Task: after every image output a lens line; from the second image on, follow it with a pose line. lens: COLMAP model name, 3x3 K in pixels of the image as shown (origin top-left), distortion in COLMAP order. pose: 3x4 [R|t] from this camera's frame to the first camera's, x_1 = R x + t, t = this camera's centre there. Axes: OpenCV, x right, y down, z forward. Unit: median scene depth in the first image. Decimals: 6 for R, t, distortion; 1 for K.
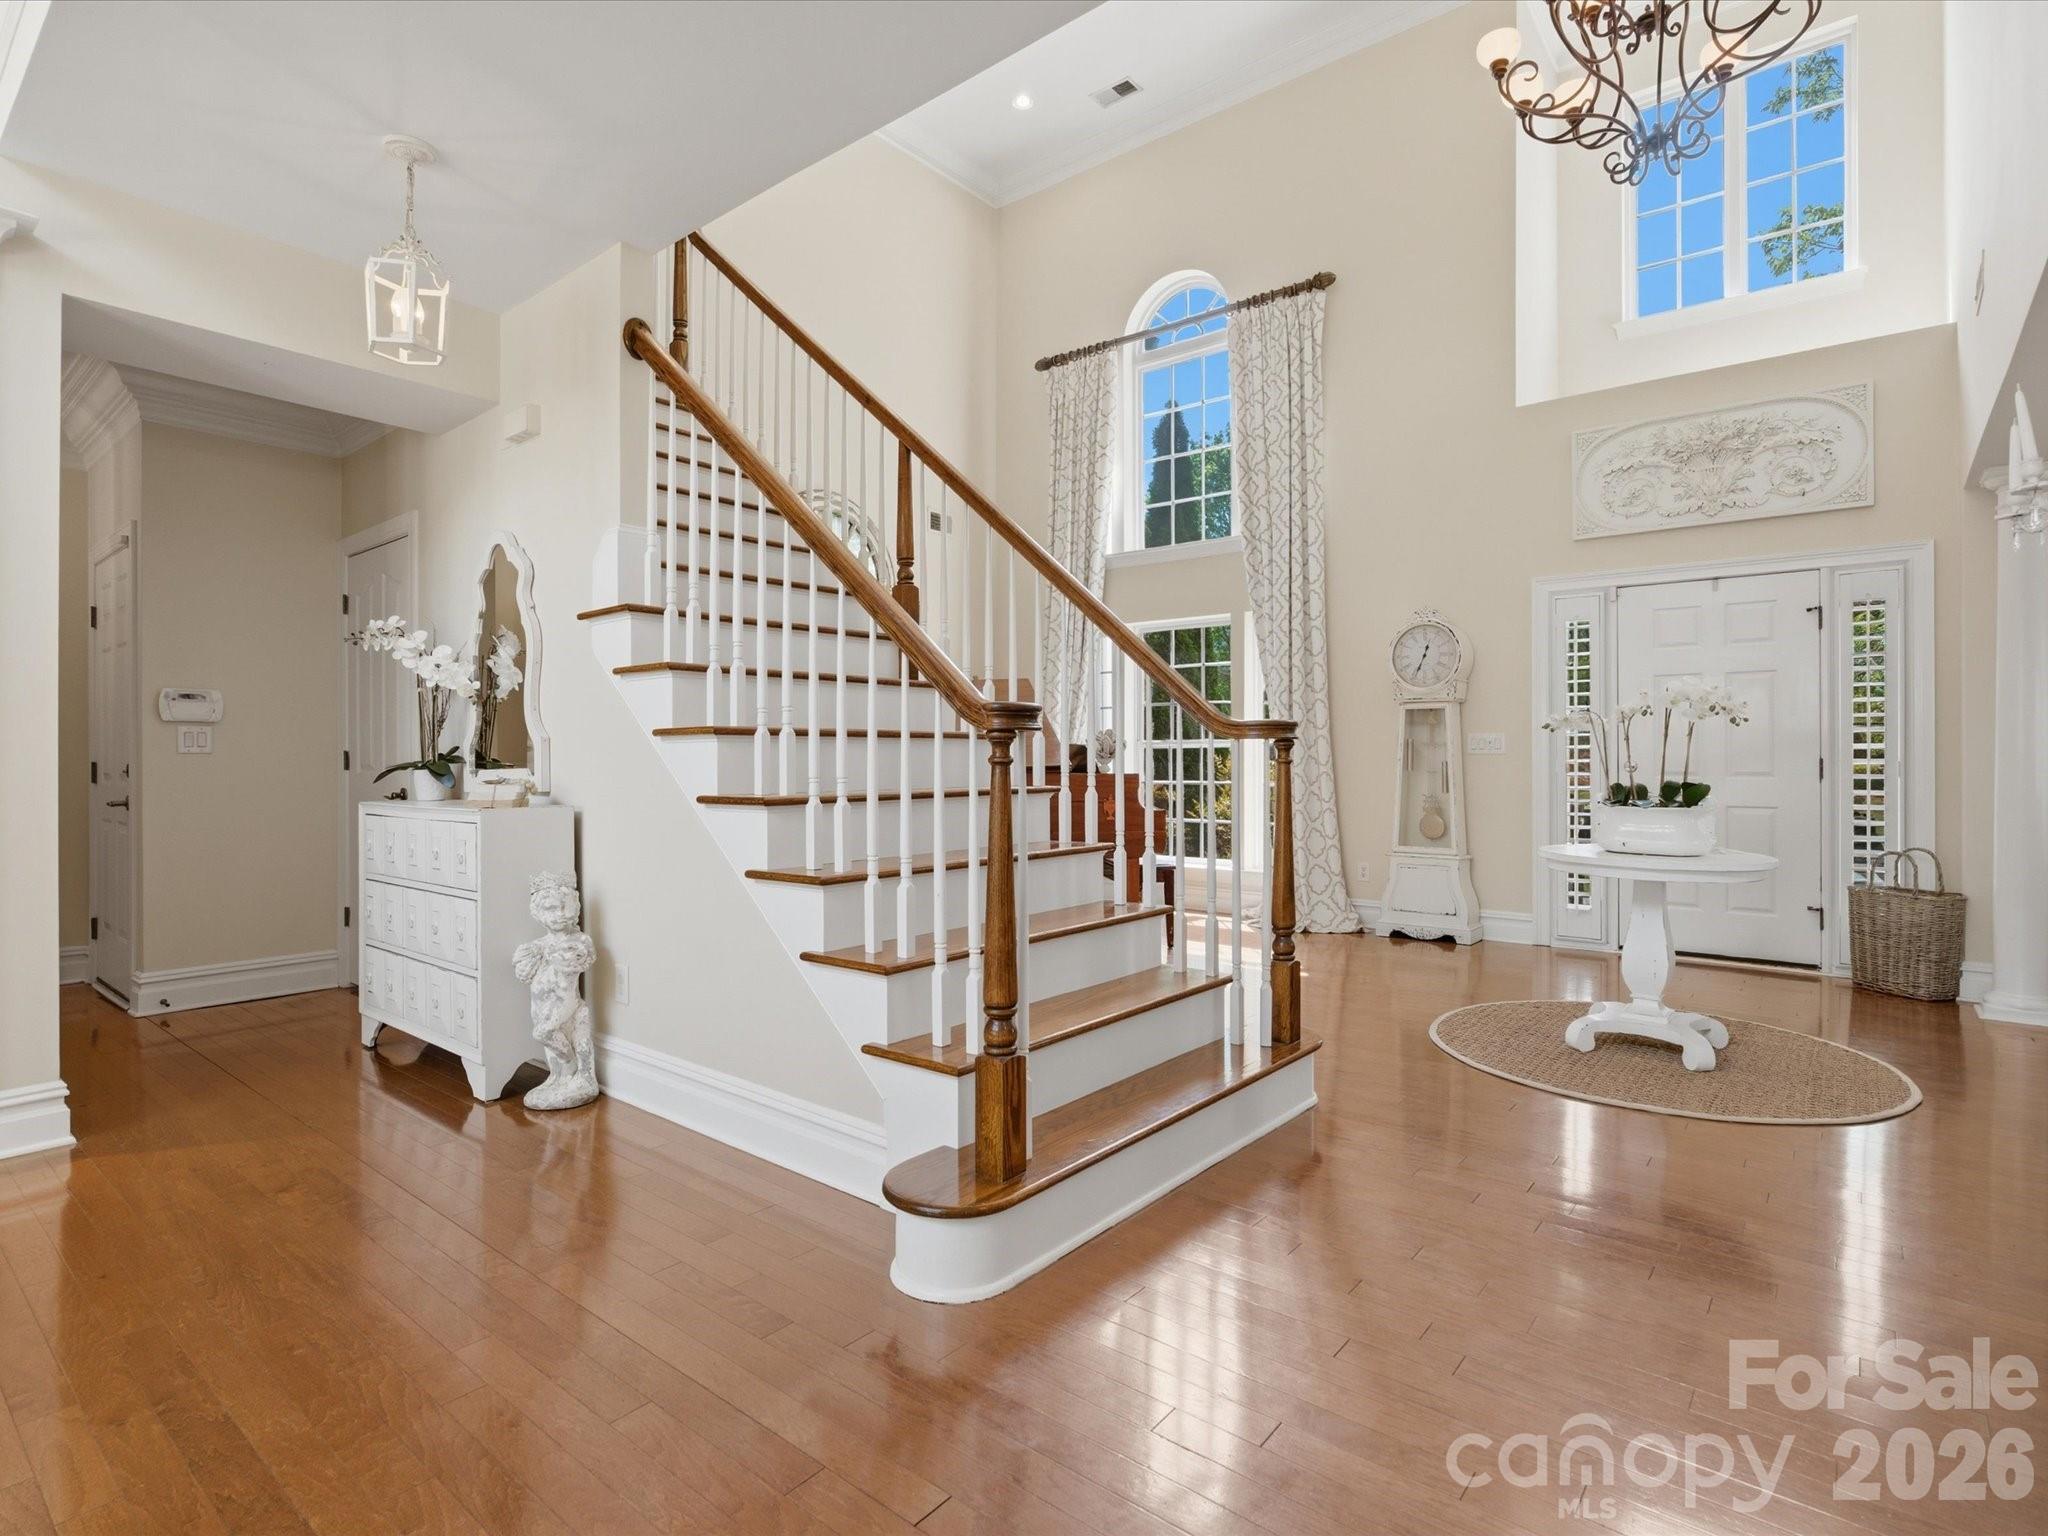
lens RADIAL K [[1015.3, 0, 1042.1], [0, 1015.3, 757.2], [0, 0, 1]] dist [-0.012194, 0.003903]
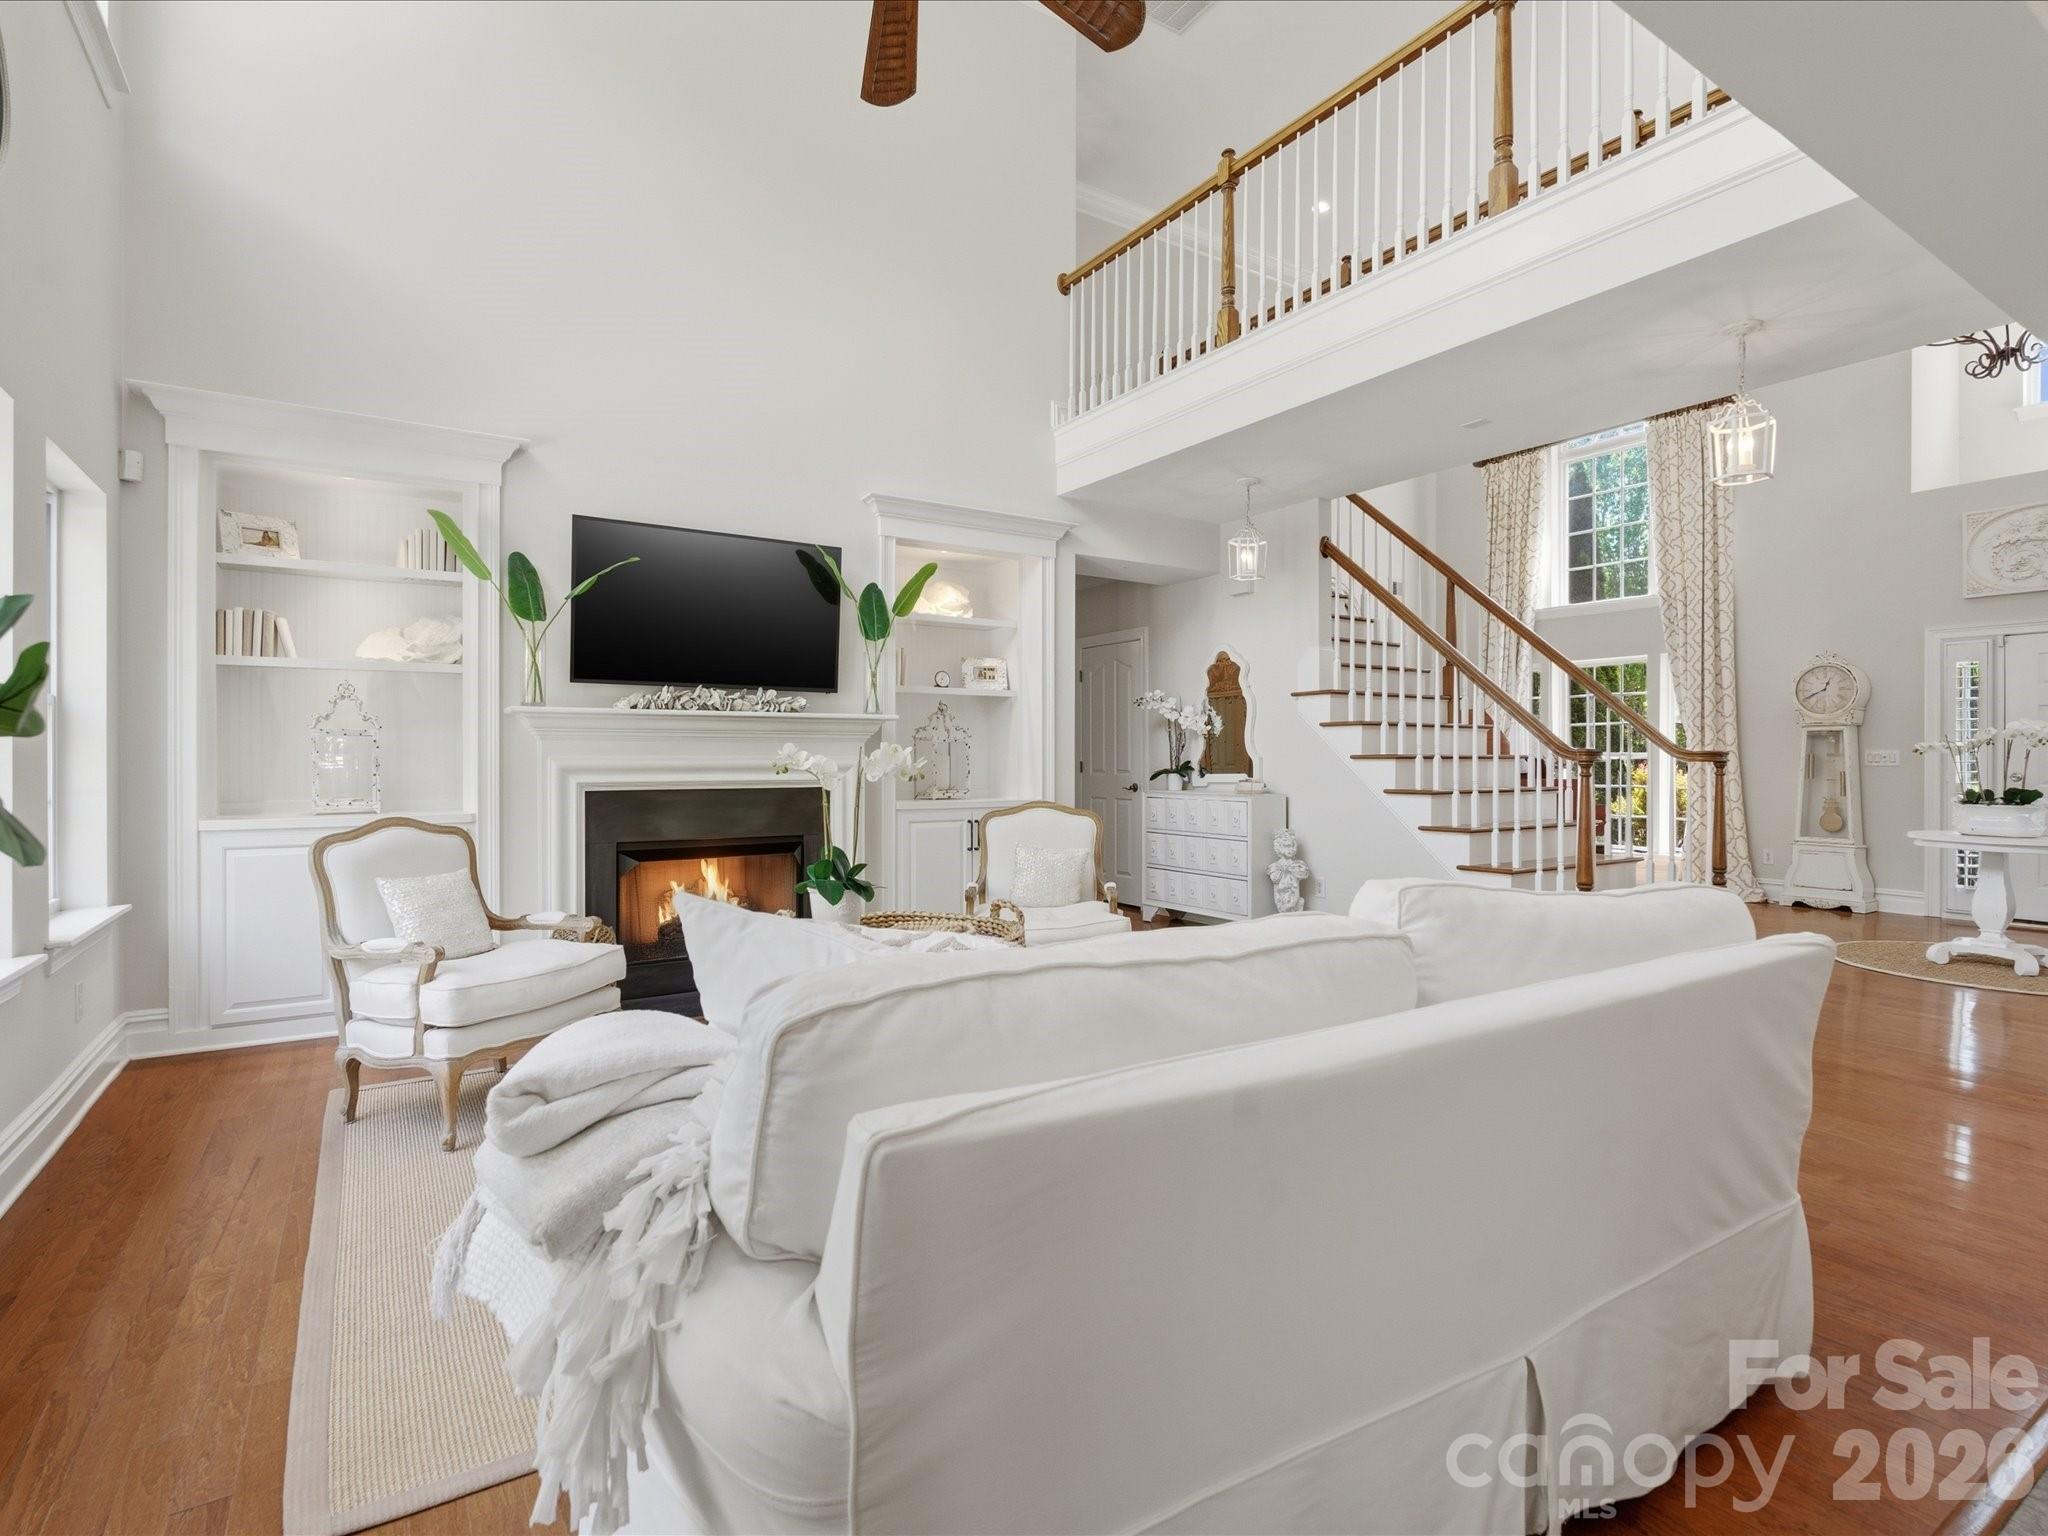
lens RADIAL K [[1015.3, 0, 1034.3], [0, 1015.3, 760.2], [0, 0, 1]] dist [-0.012194, 0.003903]
pose [[0.950761, 0.004145, -0.309897, -0.184046], [-0.003350, 0.999990, 0.003098, -0.011293], [0.309906, -0.001908, 0.950765, -0.543020]]
